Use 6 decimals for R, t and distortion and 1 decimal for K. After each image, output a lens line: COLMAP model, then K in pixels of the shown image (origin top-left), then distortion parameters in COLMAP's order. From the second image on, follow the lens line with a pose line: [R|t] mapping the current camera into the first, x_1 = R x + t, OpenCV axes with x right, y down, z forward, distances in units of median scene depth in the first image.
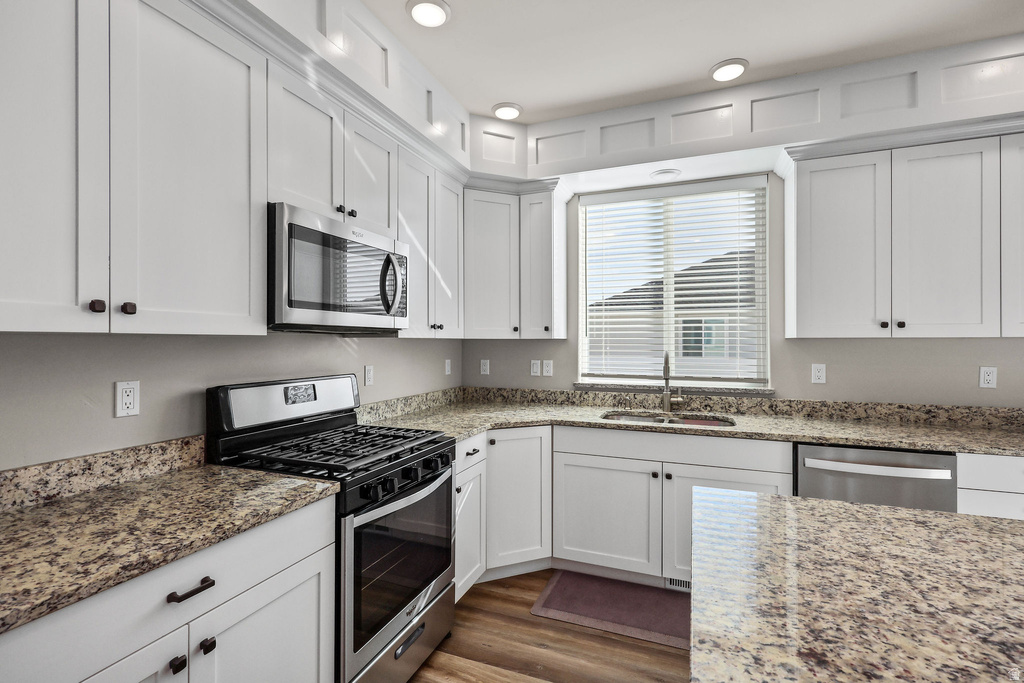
lens RADIAL K [[473.7, 0, 507.3], [0, 473.7, 341.5], [0, 0, 1]] dist [0.000823, 0.000367]
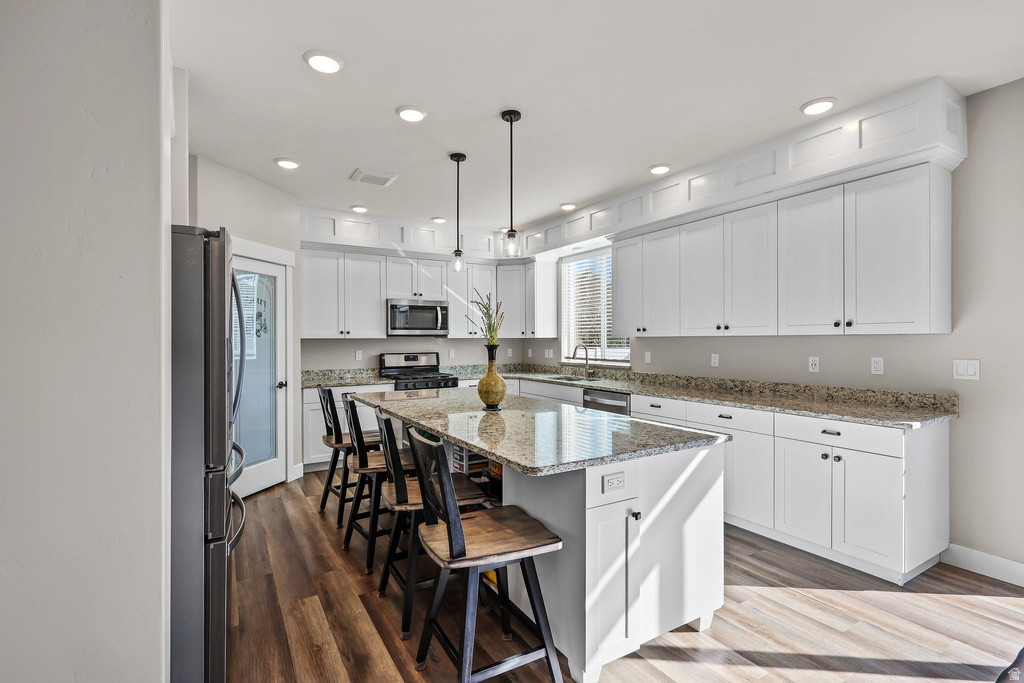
lens RADIAL K [[473.7, 0, 510.0], [0, 473.7, 343.4], [0, 0, 1]] dist [0.000823, 0.000367]
pose [[0.798229, 0.001894, -0.602351, 1.313328], [0.004832, 0.999943, 0.009547, -0.002557], [0.602334, -0.010532, 0.798174, -0.687257]]
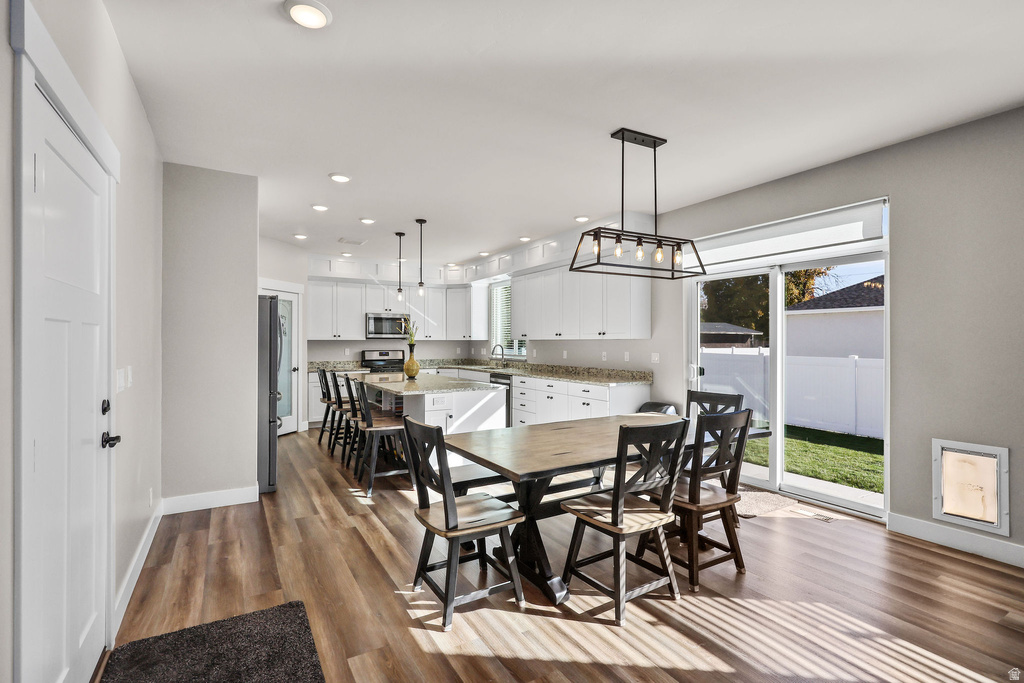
lens RADIAL K [[473.7, 0, 511.1], [0, 473.7, 342.0], [0, 0, 1]] dist [0.000823, 0.000367]
pose [[0.793569, 0.001229, -0.608479, 2.178764], [0.000567, 0.999996, 0.002760, -0.002629], [0.608480, -0.002535, 0.793565, -1.176495]]
